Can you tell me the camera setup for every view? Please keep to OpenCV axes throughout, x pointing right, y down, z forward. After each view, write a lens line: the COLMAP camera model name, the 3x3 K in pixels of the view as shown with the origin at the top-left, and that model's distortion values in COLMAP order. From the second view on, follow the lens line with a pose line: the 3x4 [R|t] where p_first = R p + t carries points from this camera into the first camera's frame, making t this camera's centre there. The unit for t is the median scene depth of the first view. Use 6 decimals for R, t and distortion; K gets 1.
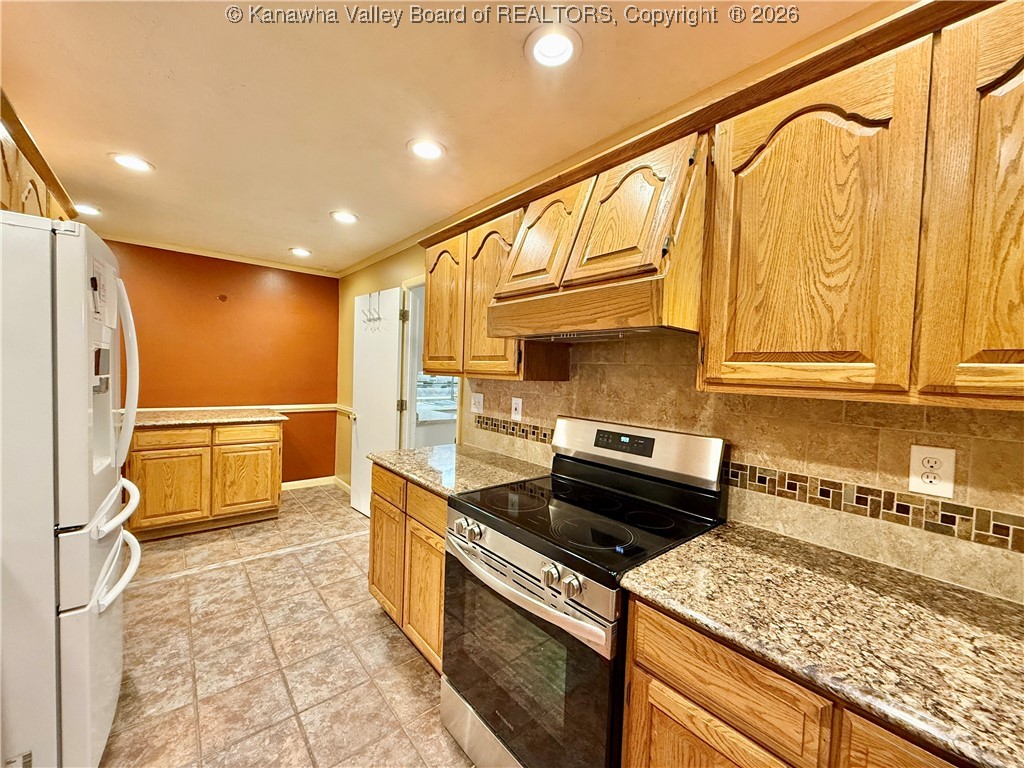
lens RADIAL K [[409.0, 0, 511.7], [0, 409.0, 385.0], [0, 0, 1]] dist [0.000927, -0.000129]
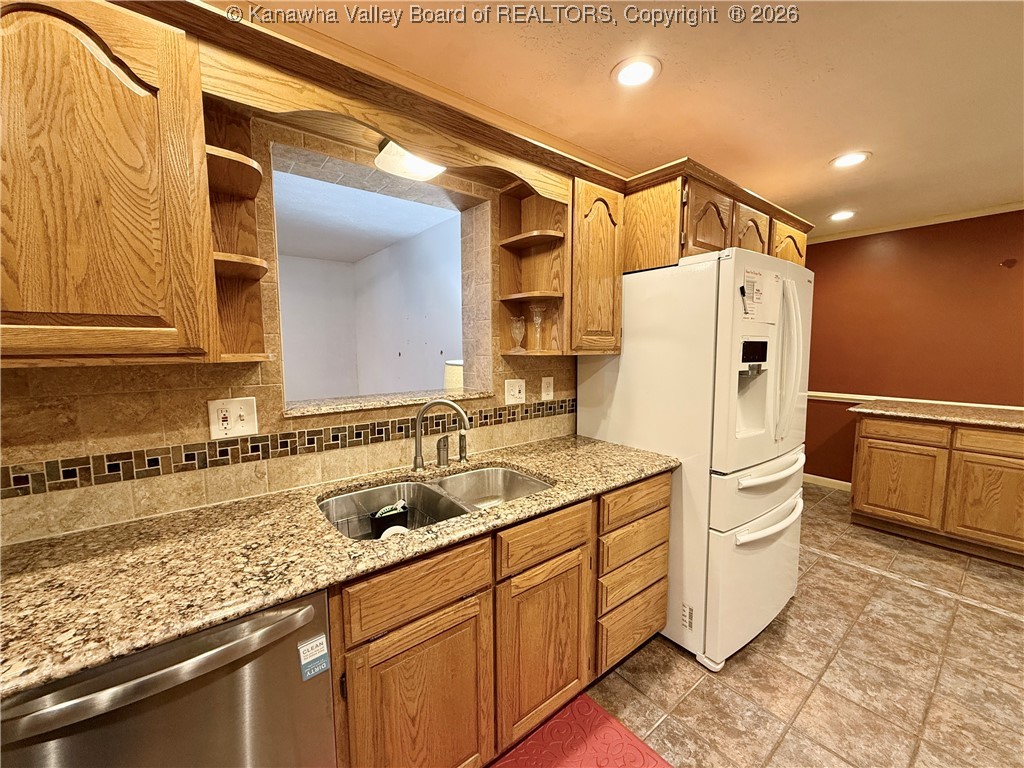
lens RADIAL K [[409.0, 0, 511.9], [0, 409.0, 384.8], [0, 0, 1]] dist [0.000927, -0.000129]
pose [[-0.030152, 0.058855, -0.997811, 0.134068], [-0.032338, 0.997685, 0.059825, -0.003318], [0.999022, 0.034071, -0.028179, 0.141316]]
